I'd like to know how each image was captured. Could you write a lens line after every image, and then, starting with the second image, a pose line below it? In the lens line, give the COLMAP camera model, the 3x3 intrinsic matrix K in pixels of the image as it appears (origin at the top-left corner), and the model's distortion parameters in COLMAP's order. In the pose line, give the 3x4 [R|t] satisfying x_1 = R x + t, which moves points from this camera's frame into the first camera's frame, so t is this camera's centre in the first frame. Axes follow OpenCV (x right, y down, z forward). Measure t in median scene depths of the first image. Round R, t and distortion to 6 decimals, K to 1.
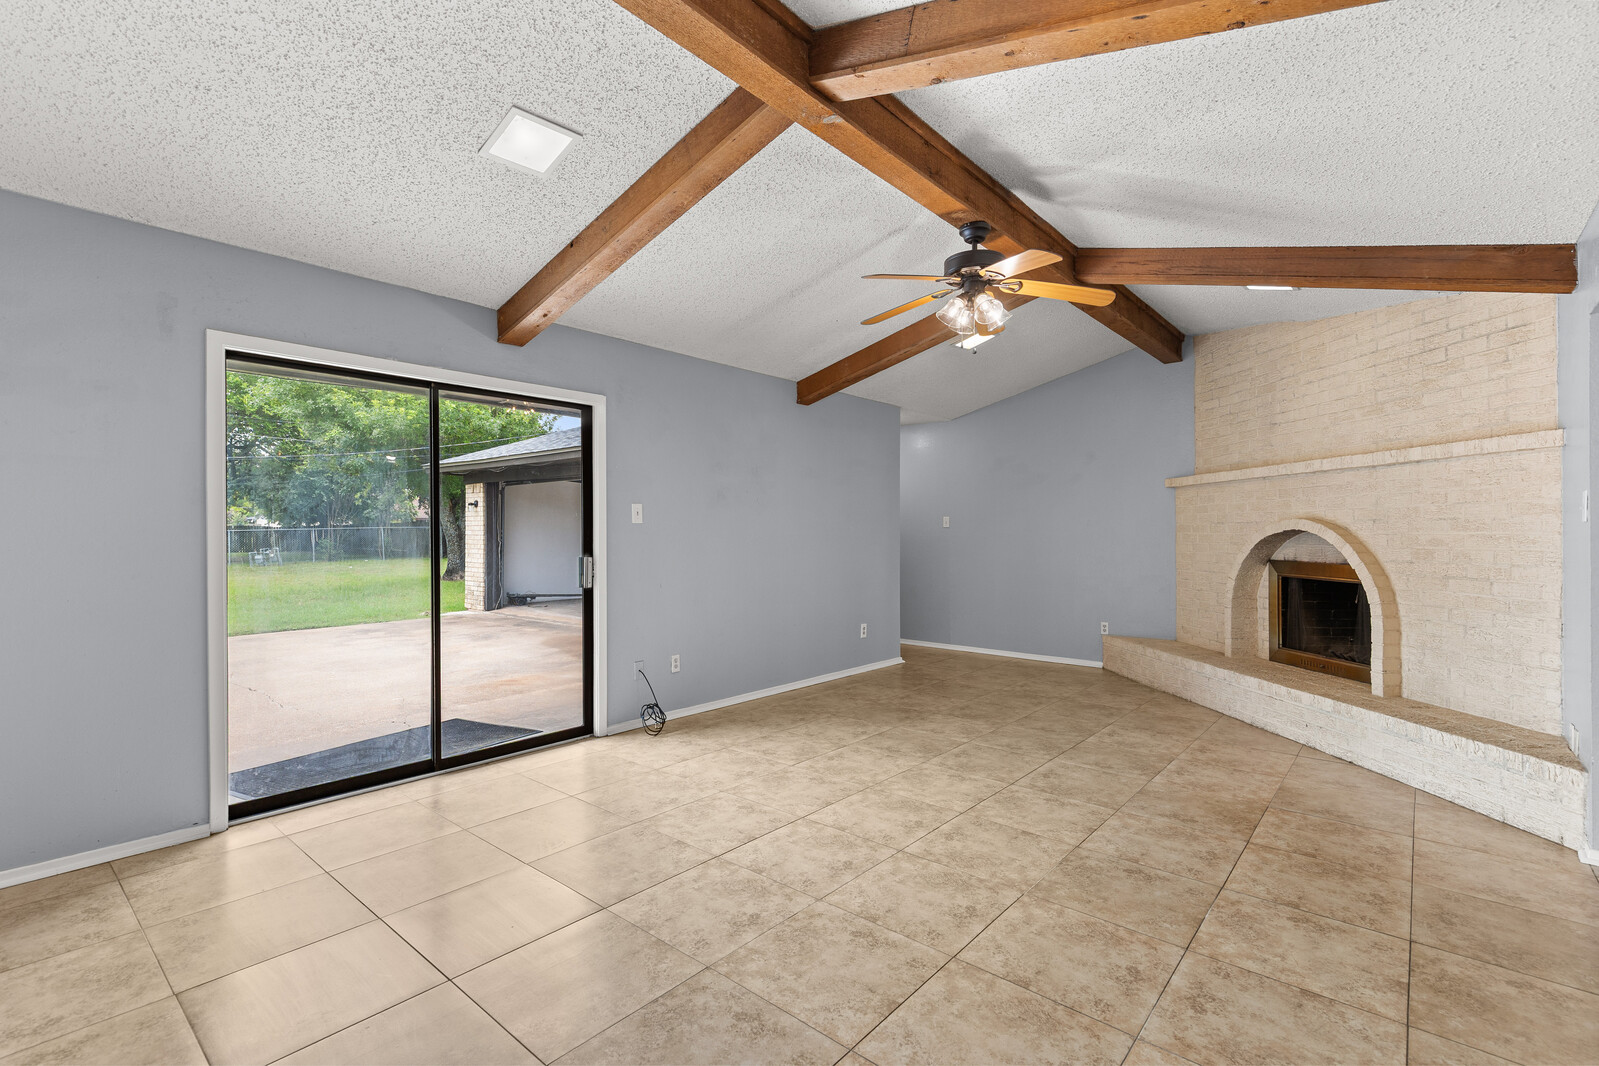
lens RADIAL K [[727.9, 0, 799.5], [0, 727.9, 533.0], [0, 0, 1]] dist [0.000015, -0.000026]
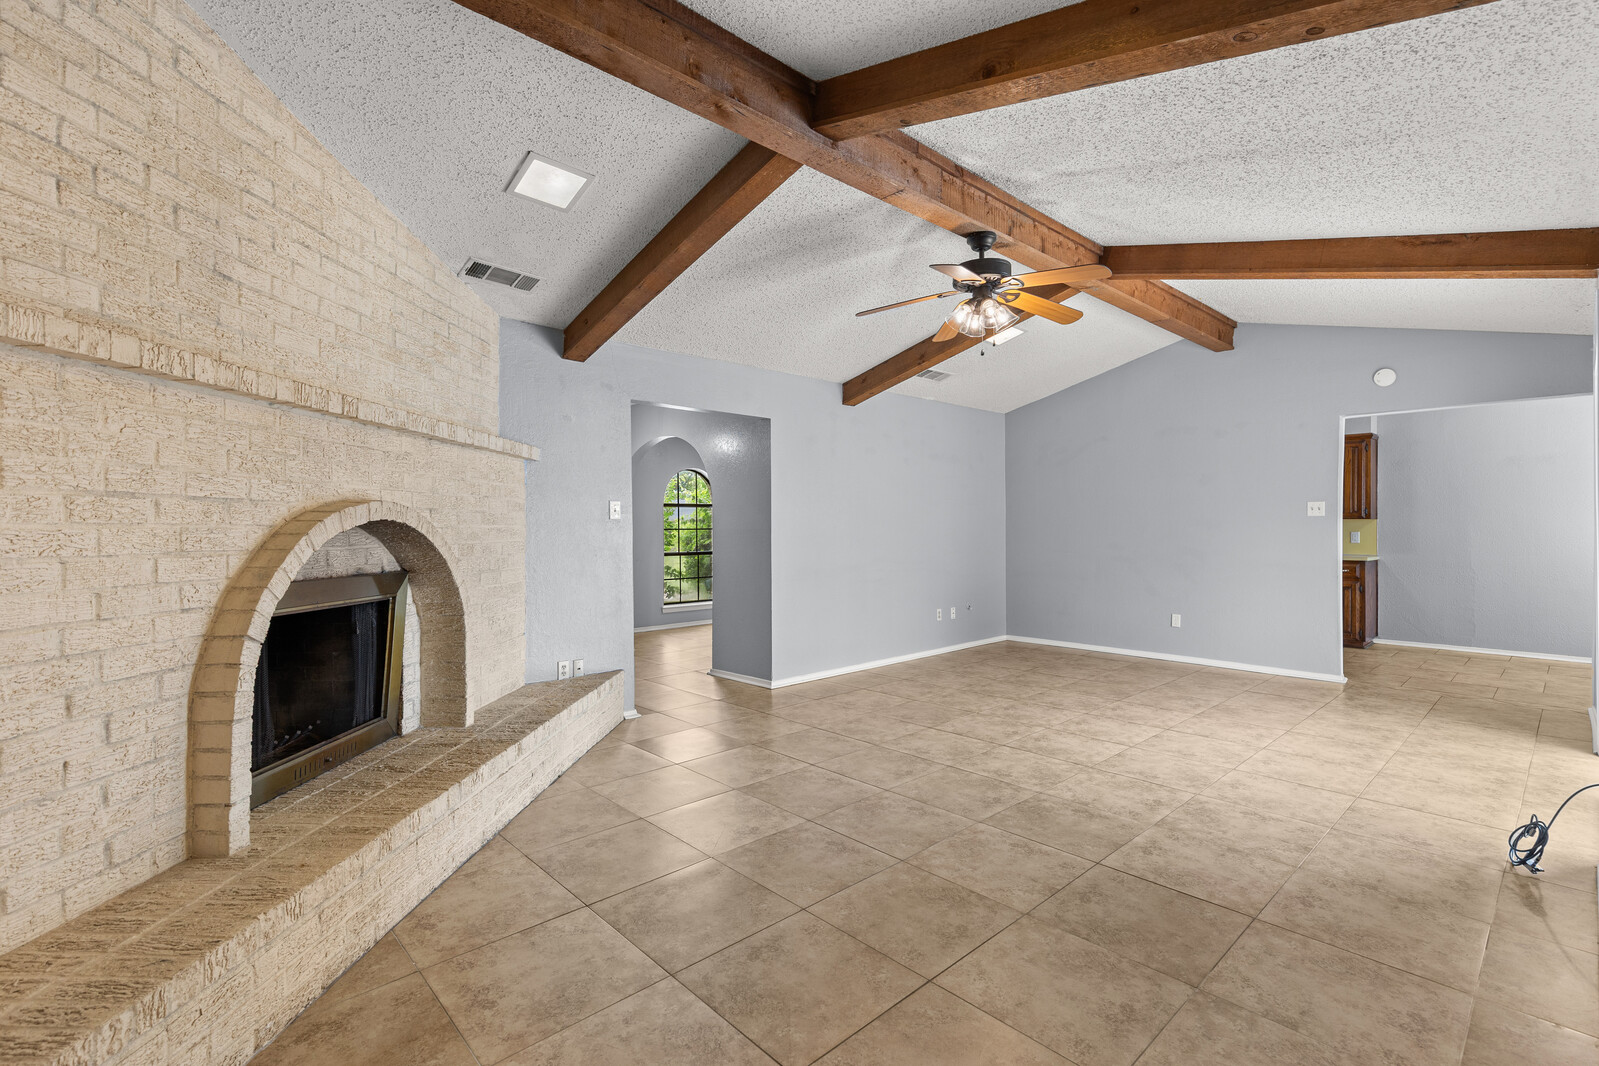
lens RADIAL K [[727.9, 0, 799.5], [0, 727.9, 533.0], [0, 0, 1]] dist [0.000015, -0.000026]
pose [[-0.993658, 0.001897, 0.112424, 0.357667], [0.002904, 0.999957, 0.008787, 0.002354], [-0.112403, 0.009058, -0.993621, 1.897802]]
